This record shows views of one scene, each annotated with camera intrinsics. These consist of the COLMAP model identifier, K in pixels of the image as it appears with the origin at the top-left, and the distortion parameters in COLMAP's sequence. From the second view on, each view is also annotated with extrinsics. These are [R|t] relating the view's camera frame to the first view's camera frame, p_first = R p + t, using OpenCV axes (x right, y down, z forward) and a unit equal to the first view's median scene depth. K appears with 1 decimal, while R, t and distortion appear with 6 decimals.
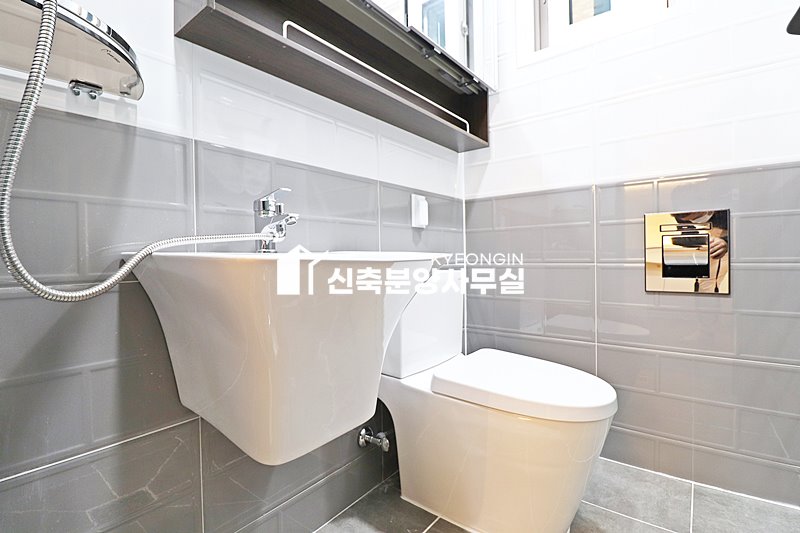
lens RADIAL K [[373.5, 0, 398.8], [0, 373.5, 267.7], [0, 0, 1]] dist [-0.004032, -0.004317]
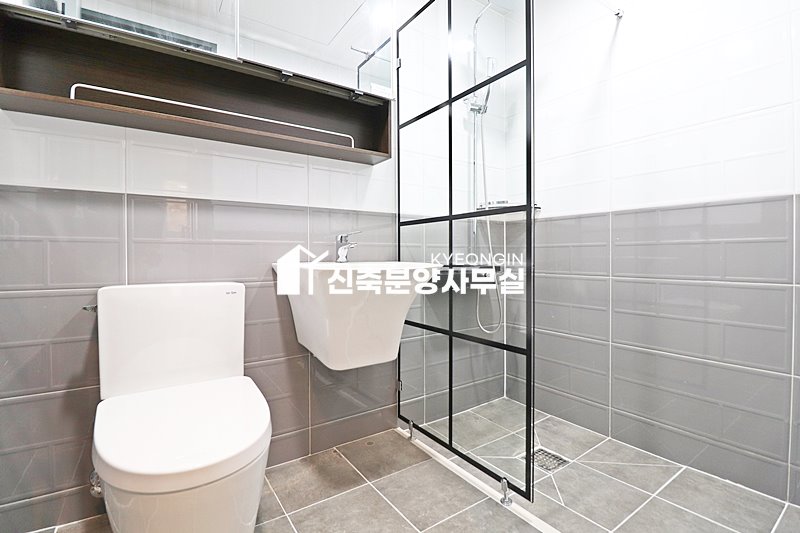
lens RADIAL K [[373.5, 0, 401.4], [0, 373.5, 261.9], [0, 0, 1]] dist [-0.004032, -0.004317]
pose [[0.951888, 0.030425, -0.304933, 0.249389], [-0.022243, 0.999294, 0.030270, -0.081002], [0.305639, -0.022031, 0.951893, -0.353378]]
